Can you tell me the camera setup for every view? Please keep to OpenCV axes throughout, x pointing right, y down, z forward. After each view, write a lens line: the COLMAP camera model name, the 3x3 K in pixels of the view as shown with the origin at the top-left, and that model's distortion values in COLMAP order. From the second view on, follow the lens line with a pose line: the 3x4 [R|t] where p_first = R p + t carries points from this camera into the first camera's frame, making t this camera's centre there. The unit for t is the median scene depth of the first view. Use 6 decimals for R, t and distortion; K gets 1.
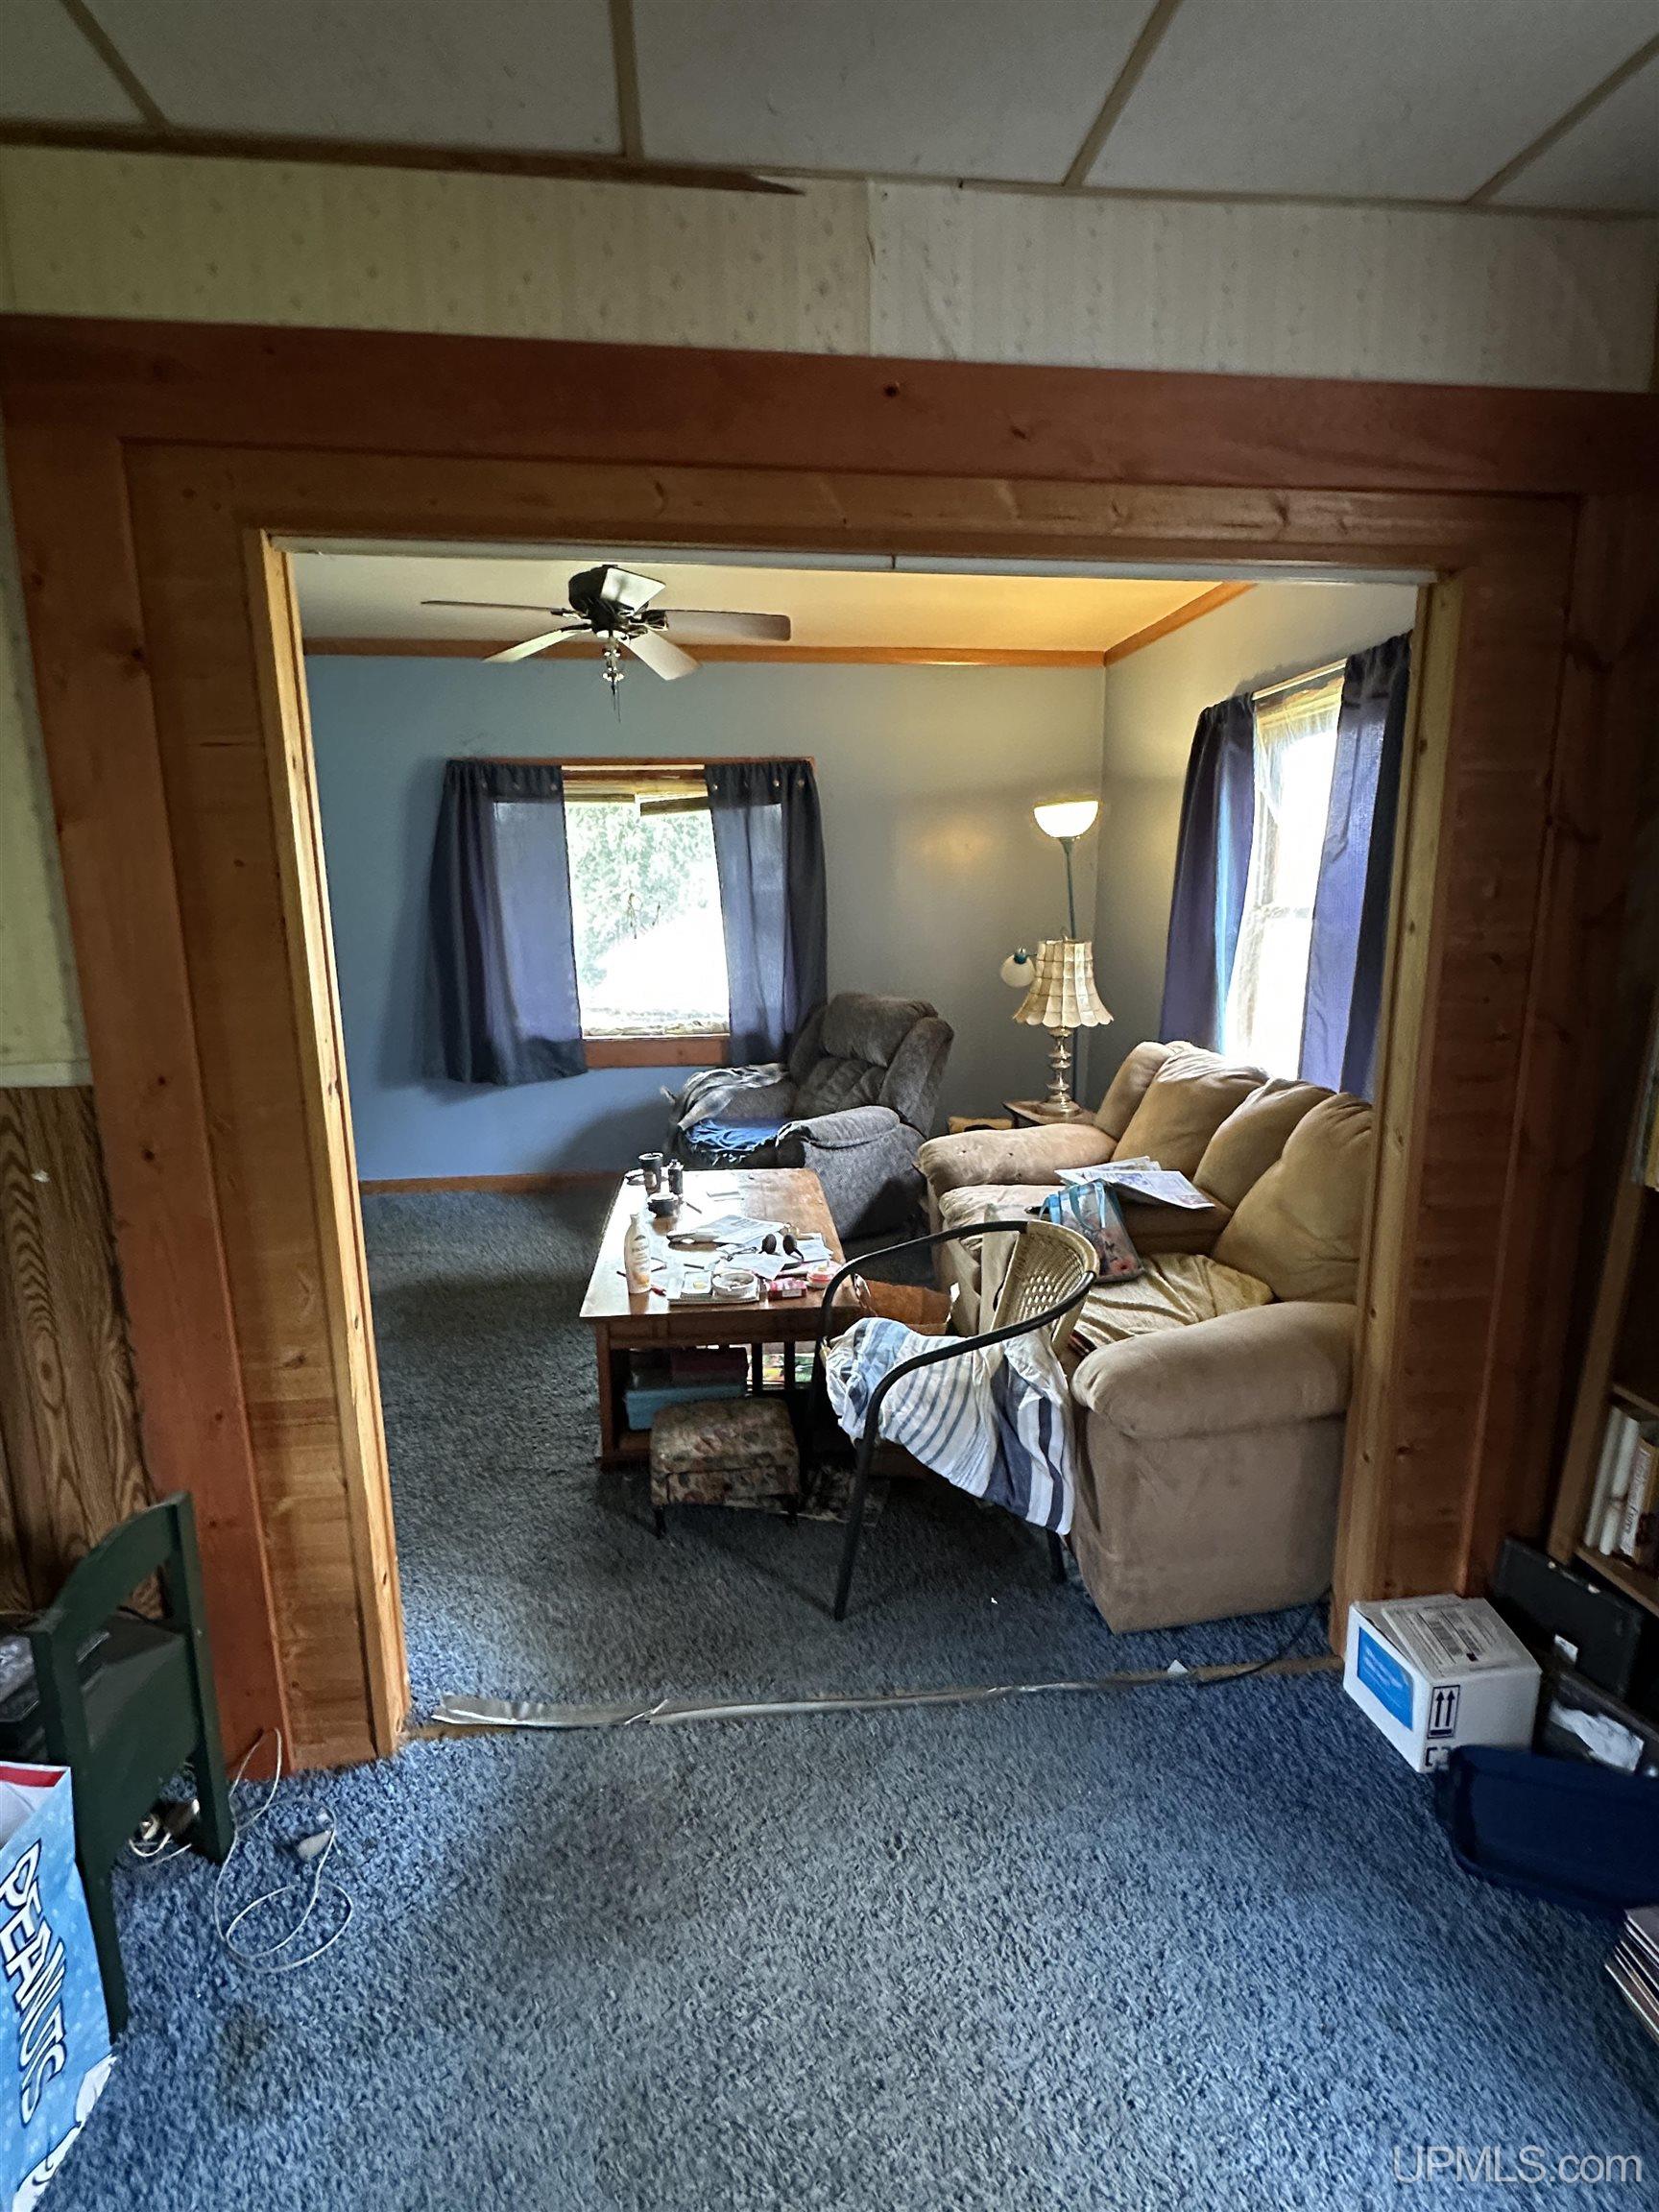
lens RADIAL K [[1085.5, 0, 829.5], [0, 1085.5, 1106.0], [0, 0, 1]] dist [0.026811, -0.000088]
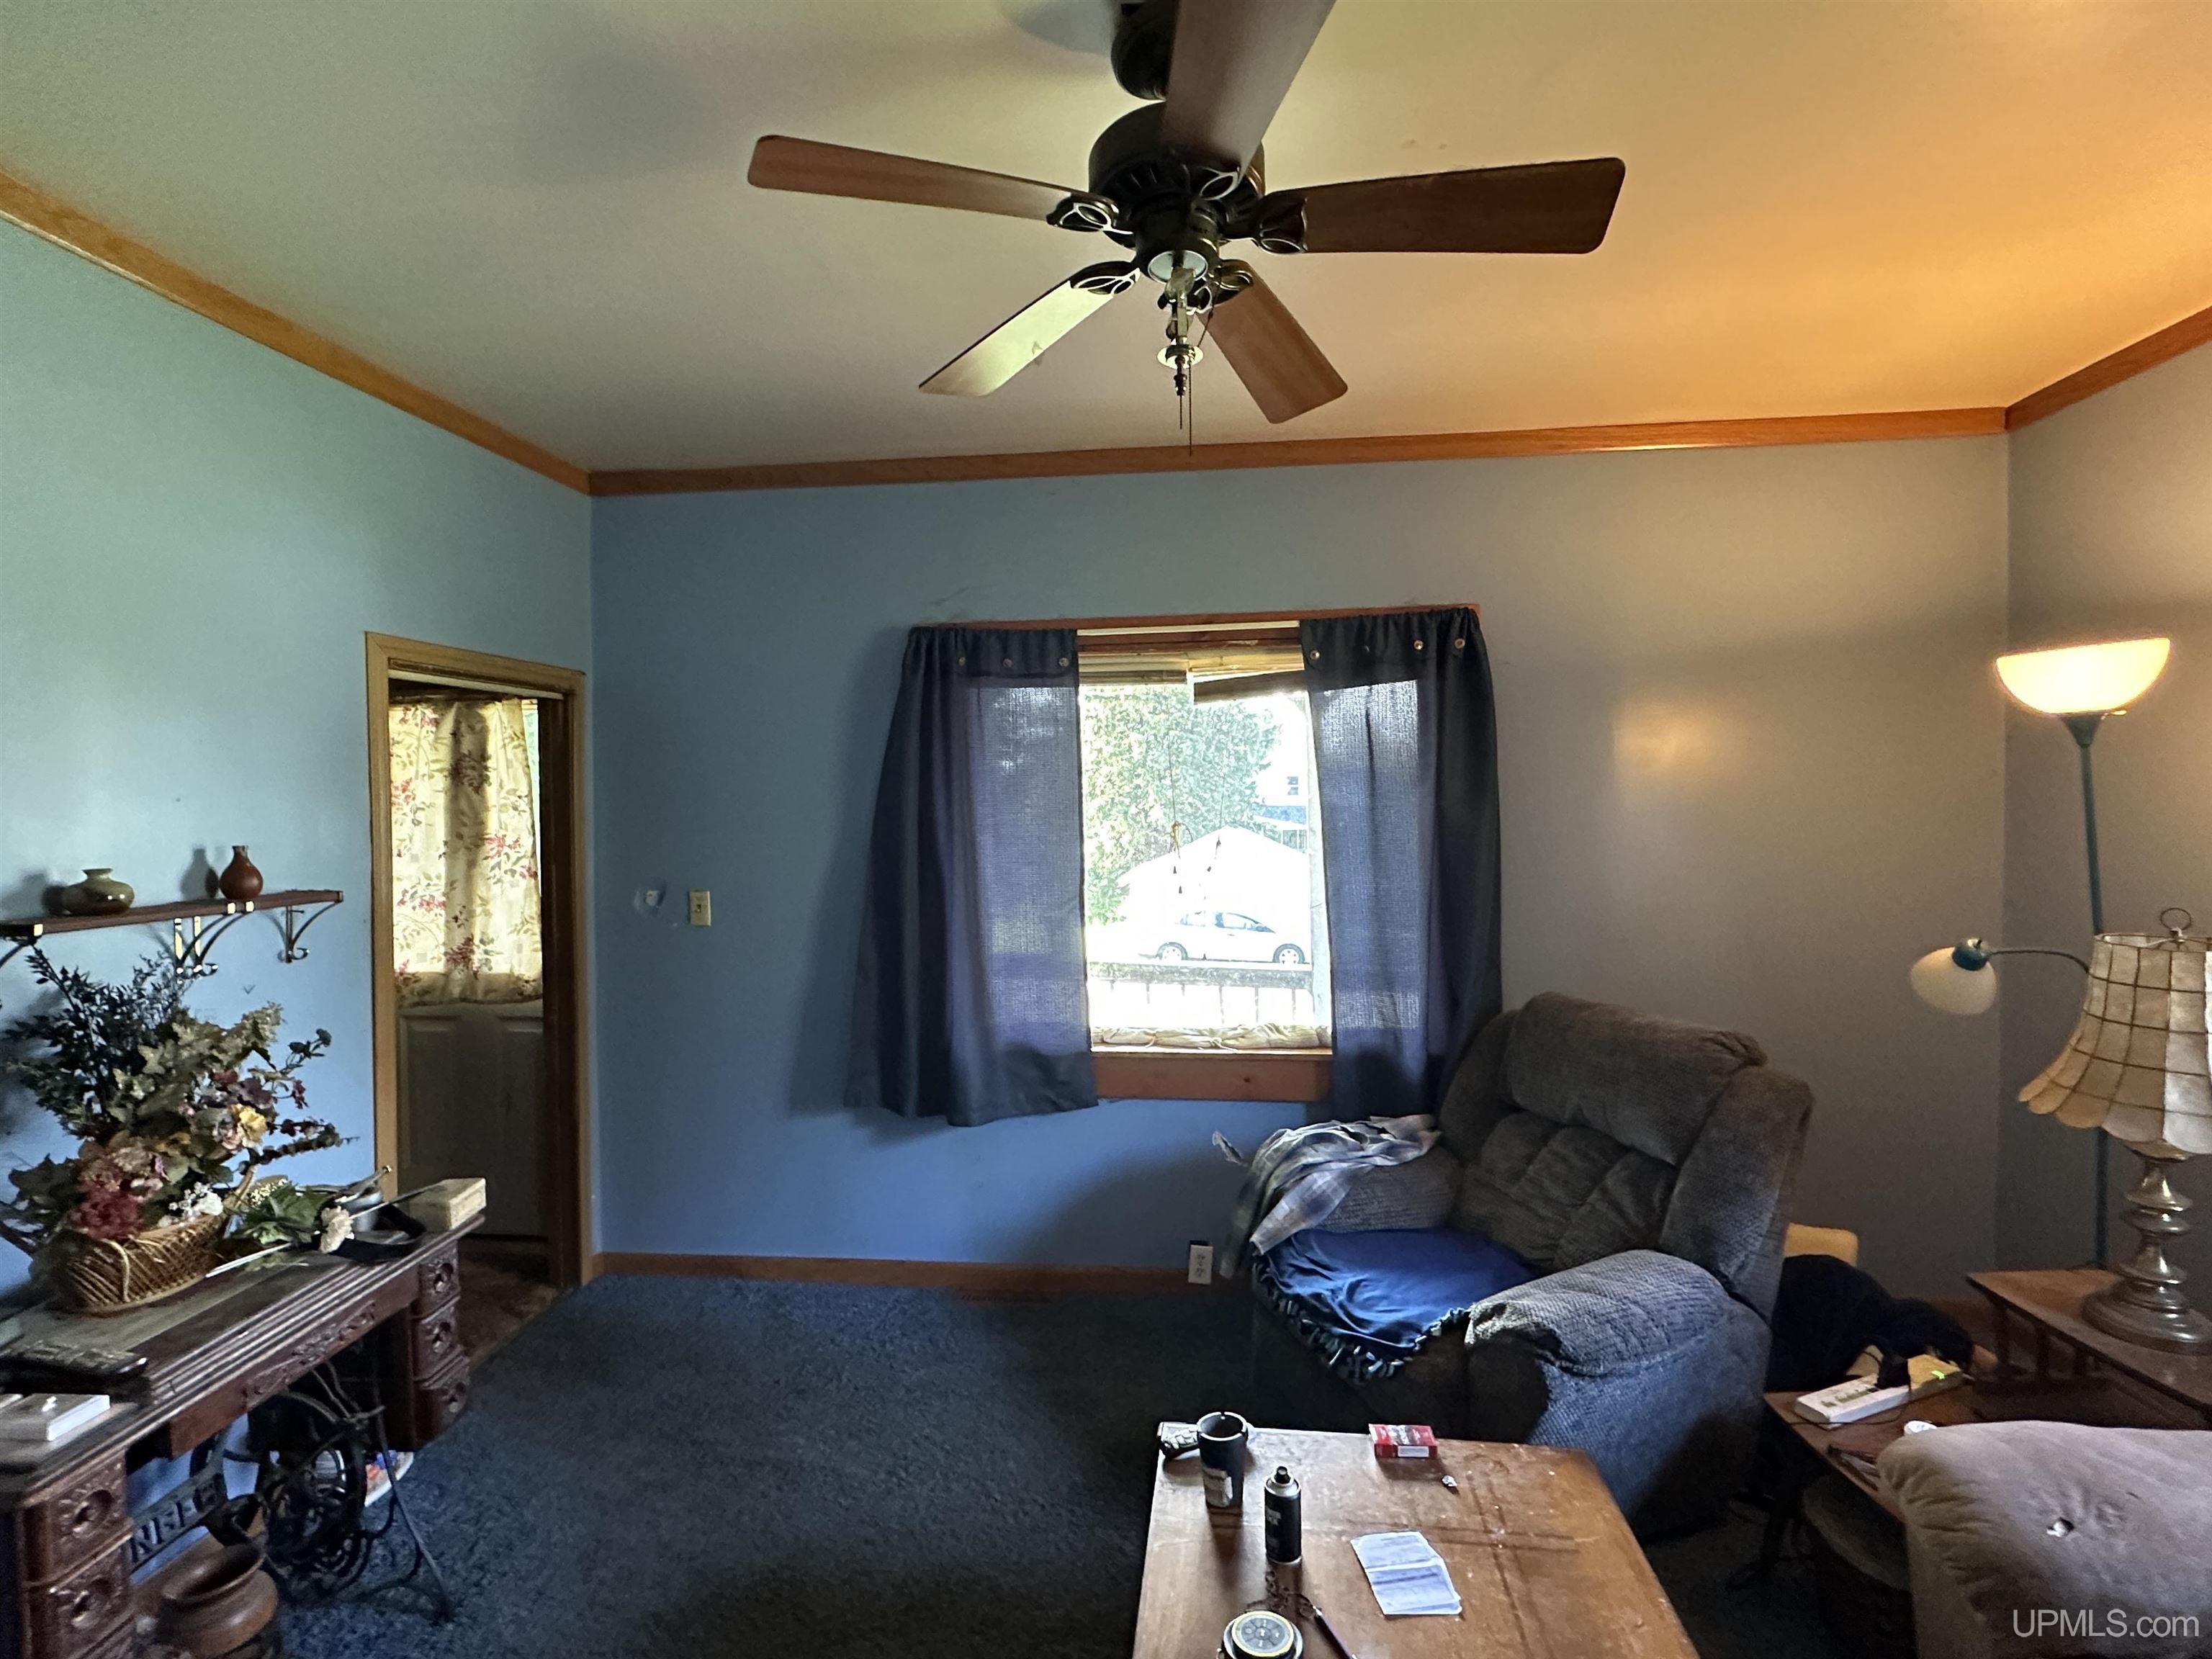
lens RADIAL K [[1085.5, 0, 1106.0], [0, 1085.5, 829.5], [0, 0, 1]] dist [0.026811, -0.000088]
pose [[0.976819, 0.003984, -0.214031, -0.089601], [-0.039254, 0.986207, -0.160794, -0.091008], [0.210438, 0.165468, 0.963502, 0.396530]]
